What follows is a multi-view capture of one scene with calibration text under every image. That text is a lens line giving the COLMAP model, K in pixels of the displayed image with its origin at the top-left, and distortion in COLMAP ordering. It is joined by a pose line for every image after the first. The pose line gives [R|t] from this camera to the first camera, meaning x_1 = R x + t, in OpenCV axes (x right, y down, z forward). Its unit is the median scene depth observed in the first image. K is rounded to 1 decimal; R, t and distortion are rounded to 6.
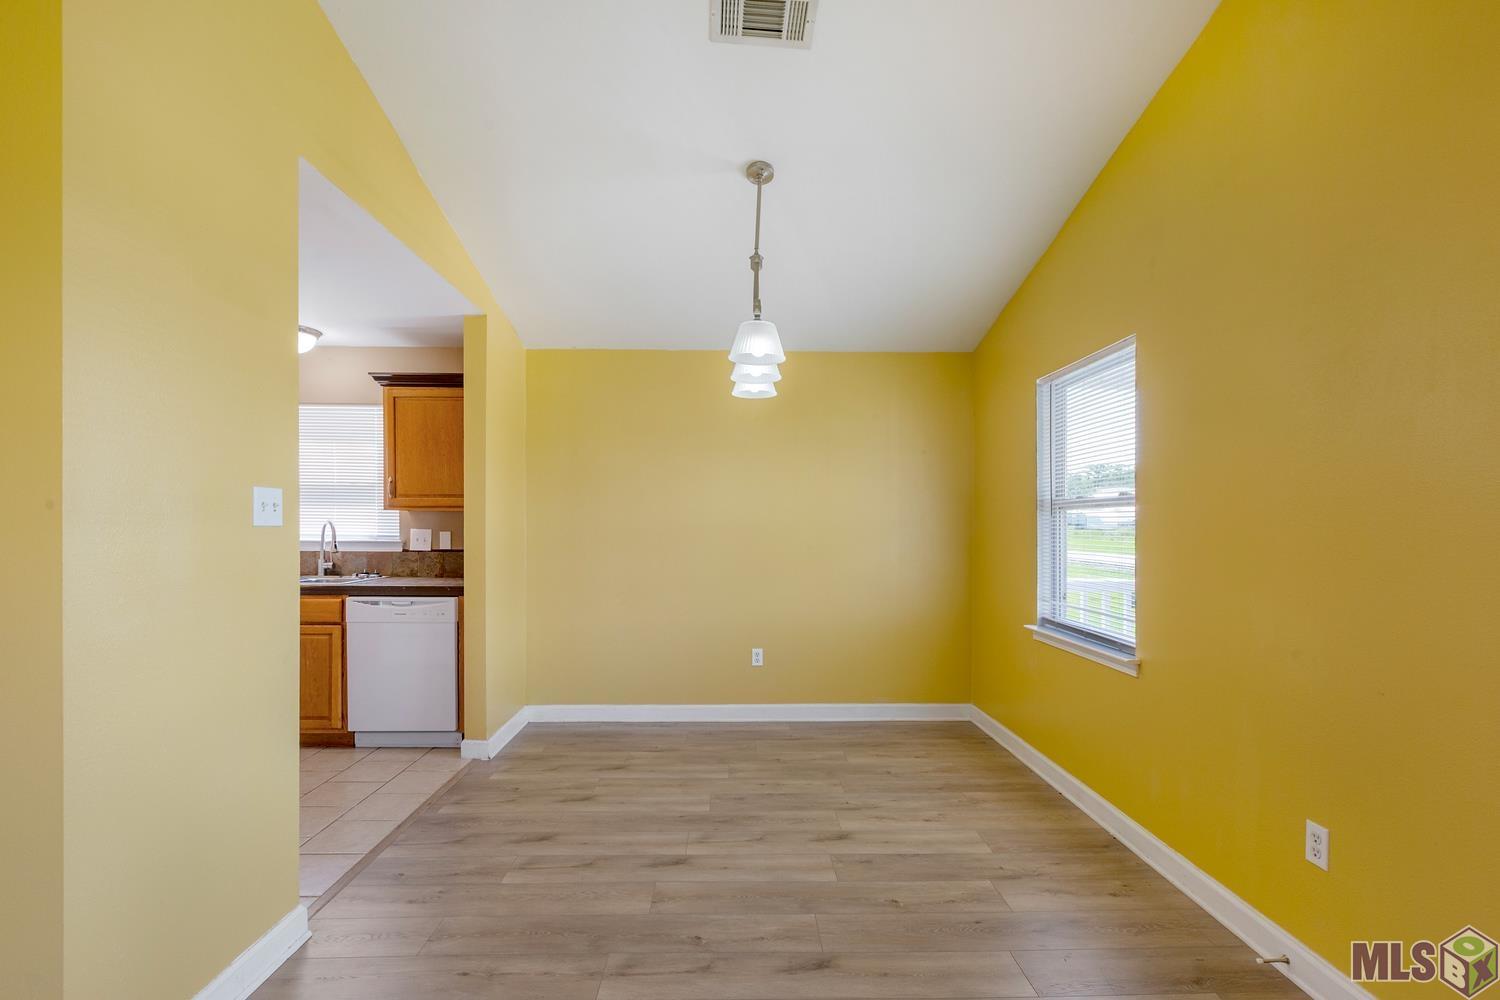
lens RADIAL K [[693.3, 0, 749.4], [0, 693.3, 523.5], [0, 0, 1]] dist [0.003713, 0.000215]
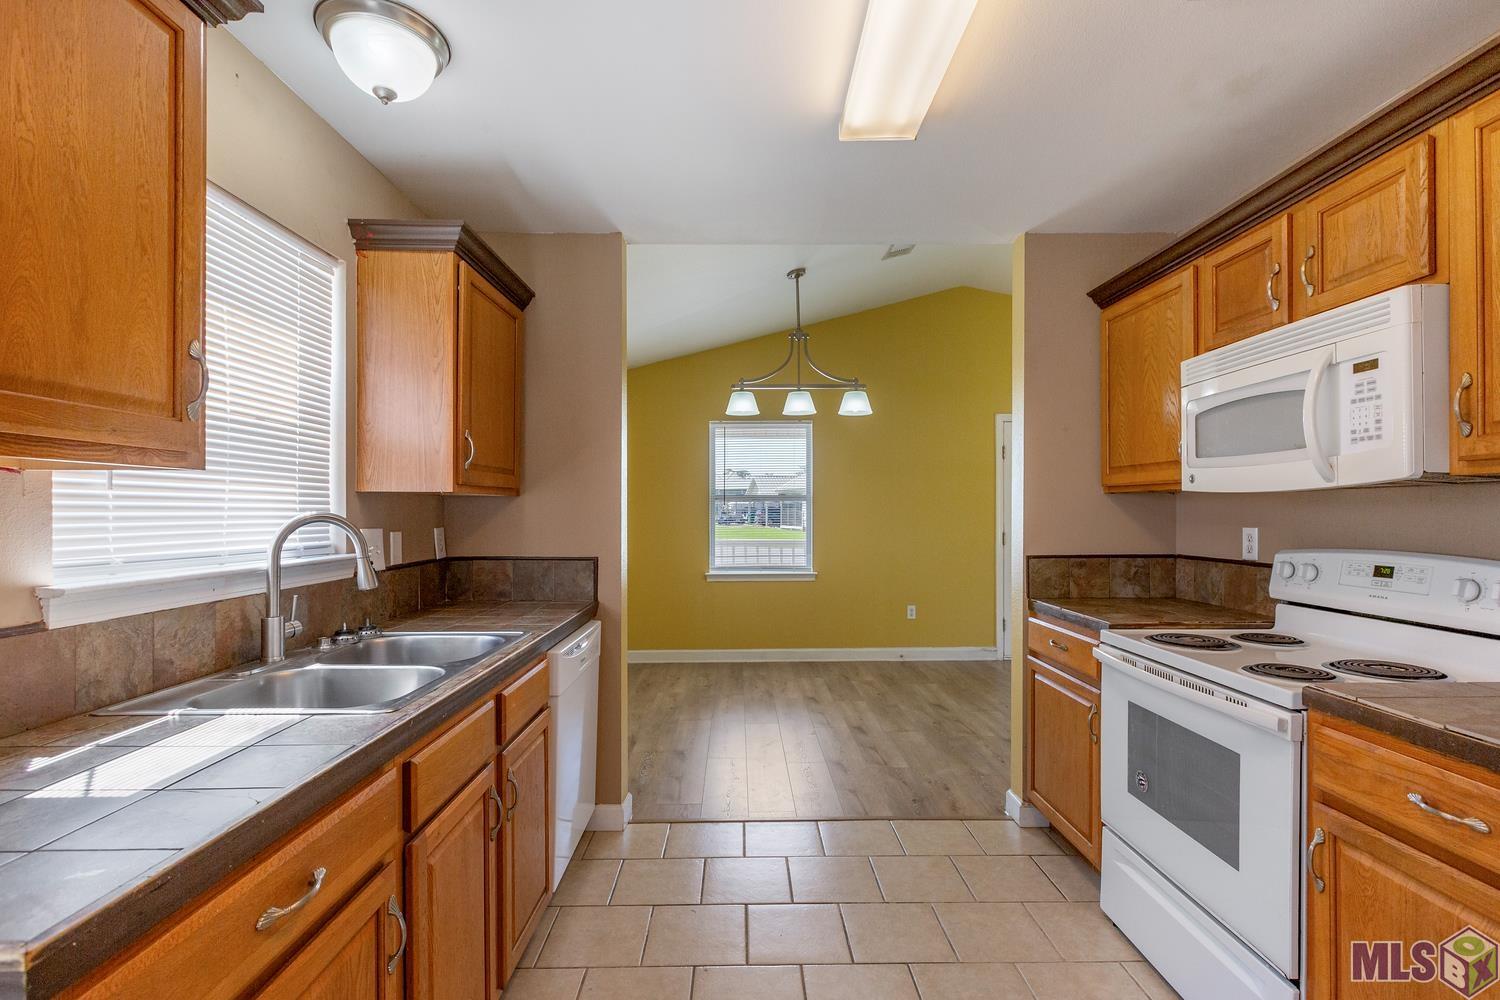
lens RADIAL K [[693.3, 0, 749.4], [0, 693.3, 523.5], [0, 0, 1]] dist [0.003713, 0.000215]
pose [[0.007151, -0.024245, 0.999680, -1.046272], [0.004118, 0.999698, 0.024216, -0.007388], [-0.999966, 0.003943, 0.007248, 0.778899]]
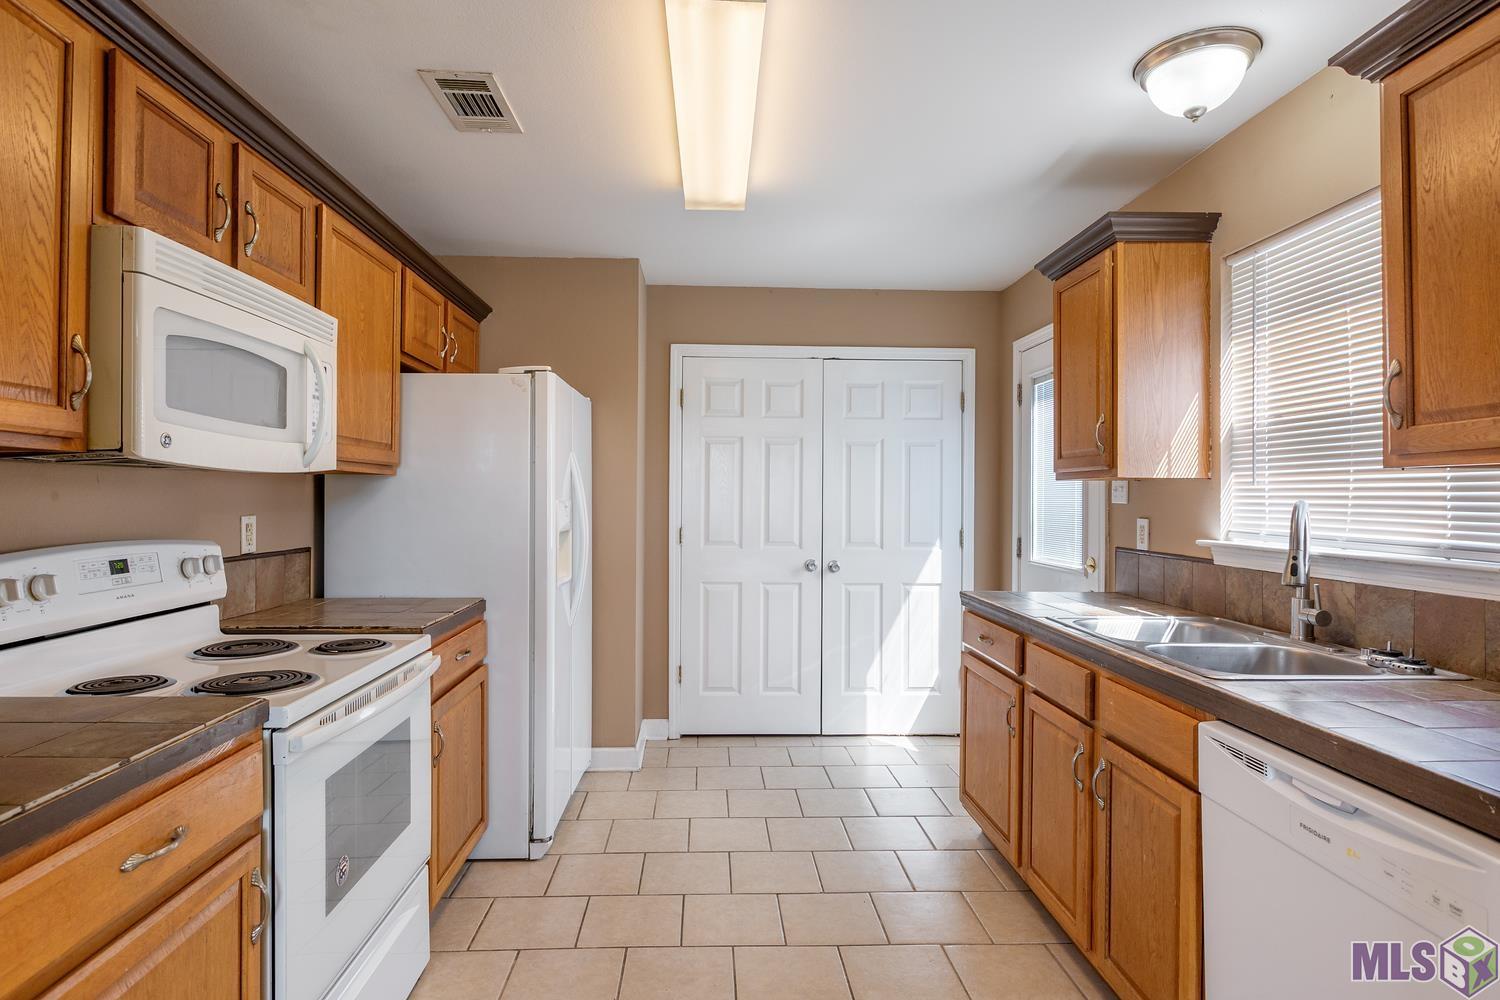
lens RADIAL K [[790.0, 0, 750.0], [0, 790.0, 500.0], [0, 0, 1]] dist [0.001520, 0.000394]
pose [[0.019071, -0.003270, -0.999813, -0.173310], [-0.008170, 0.999961, -0.003427, -0.001277], [0.999785, 0.008234, 0.019043, 0.707595]]
